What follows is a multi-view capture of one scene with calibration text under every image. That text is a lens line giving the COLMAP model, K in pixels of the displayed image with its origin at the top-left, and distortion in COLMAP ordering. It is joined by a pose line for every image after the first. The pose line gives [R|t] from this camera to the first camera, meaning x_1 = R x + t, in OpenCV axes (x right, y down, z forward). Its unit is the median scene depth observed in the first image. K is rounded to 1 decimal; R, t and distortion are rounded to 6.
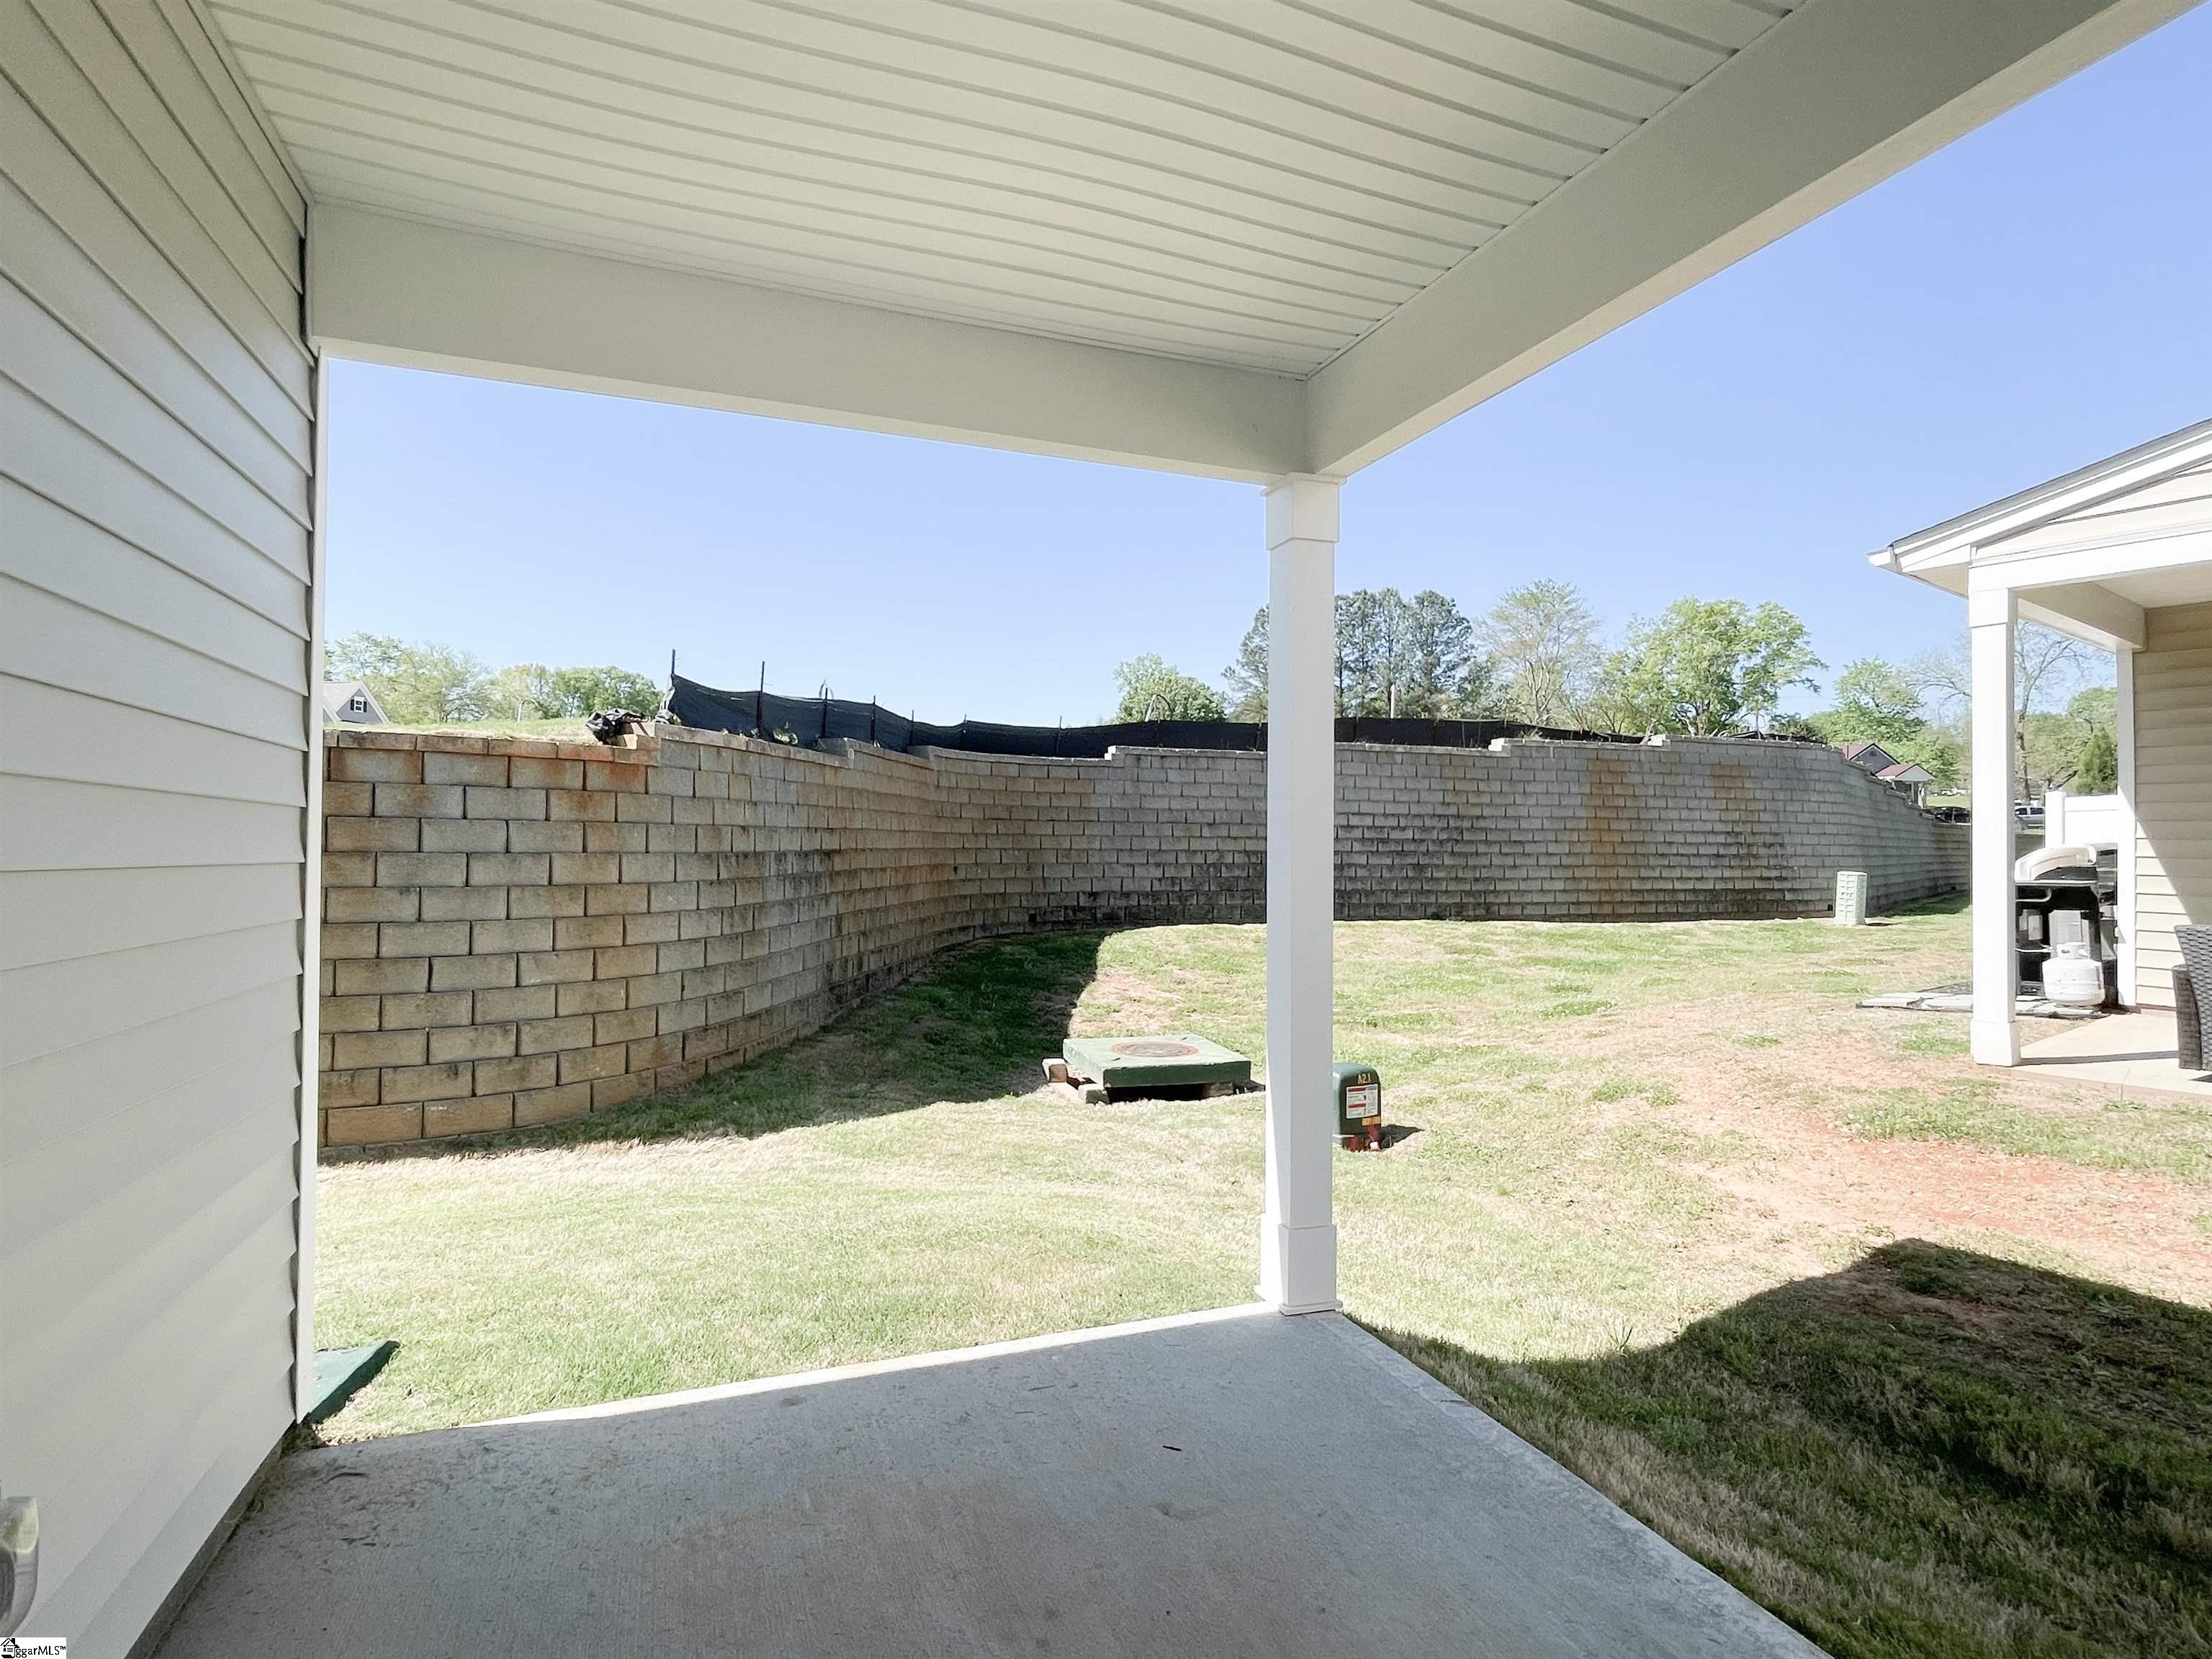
lens RADIAL K [[1156.4, 0, 1141.5], [0, 1156.4, 837.9], [0, 0, 1]] dist [-0.000533, 0.000258]
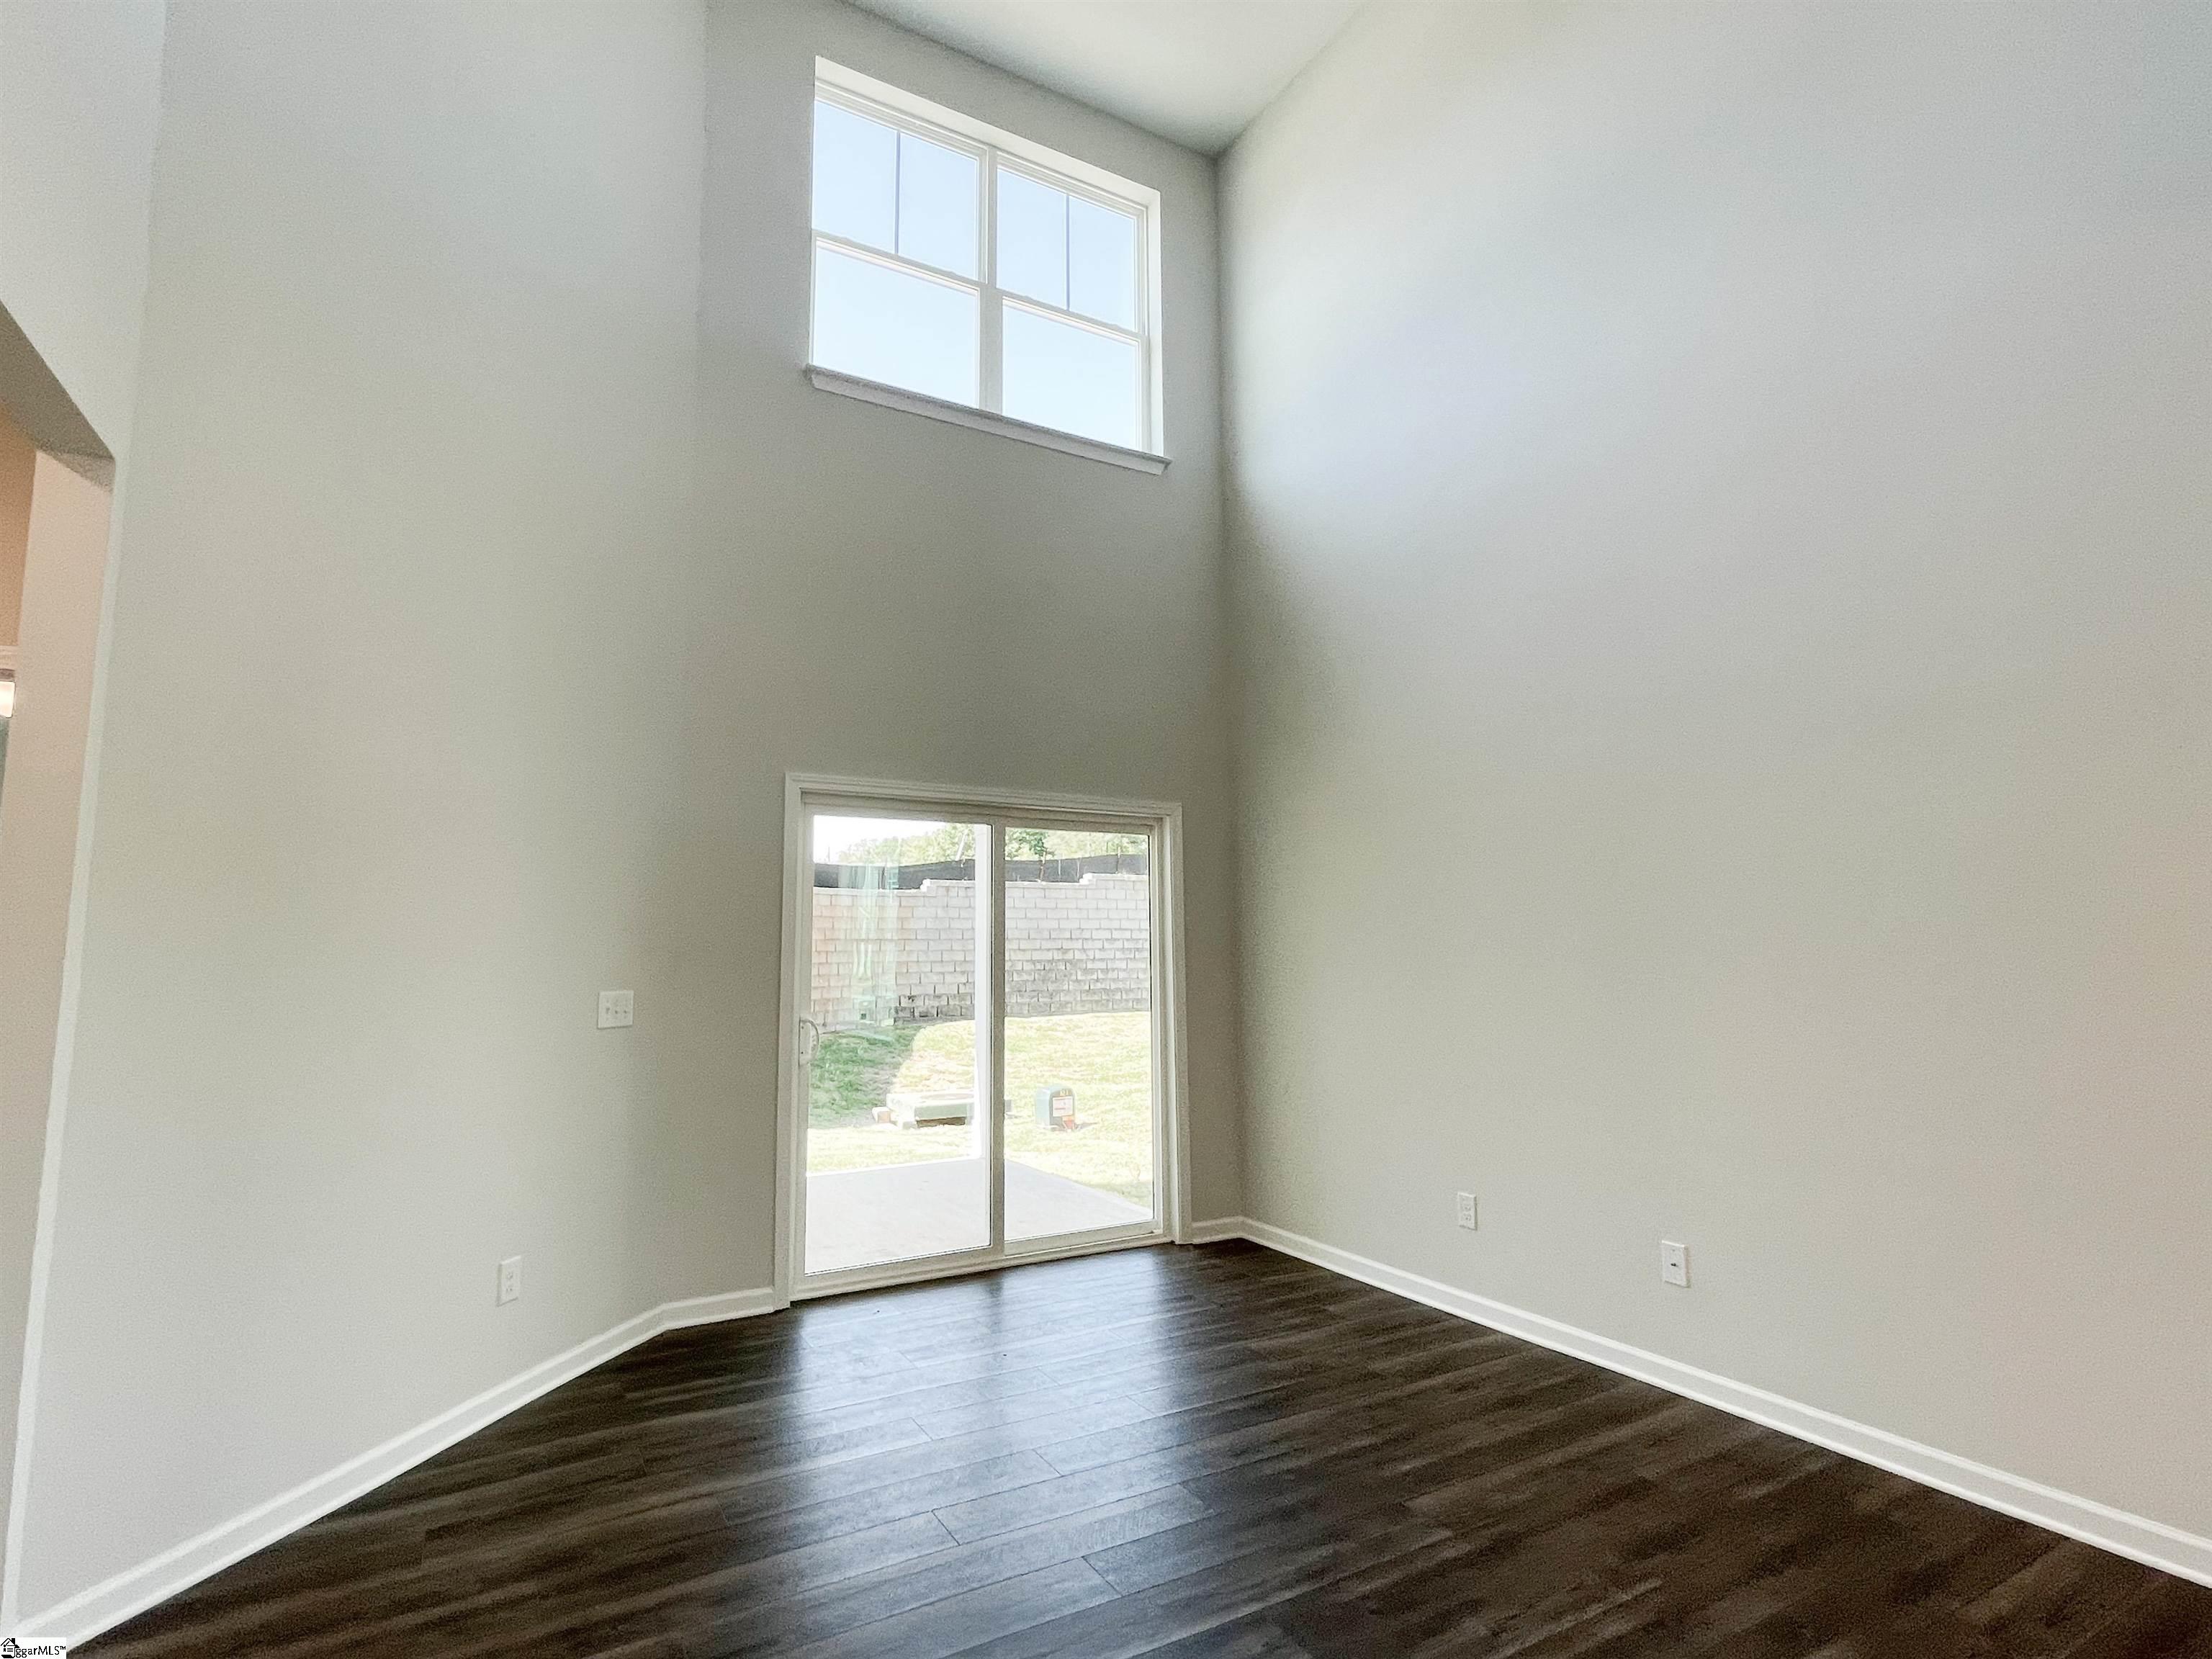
lens RADIAL K [[1068.2, 0, 1106.0], [0, 1068.2, 829.5], [0, 0, 1]] dist [-0.026153, 0.000003]
pose [[0.991112, -0.007089, 0.132838, 0.015755], [0.021606, 0.993898, -0.108162, -0.003074], [-0.131260, 0.110071, 0.985218, -0.210787]]
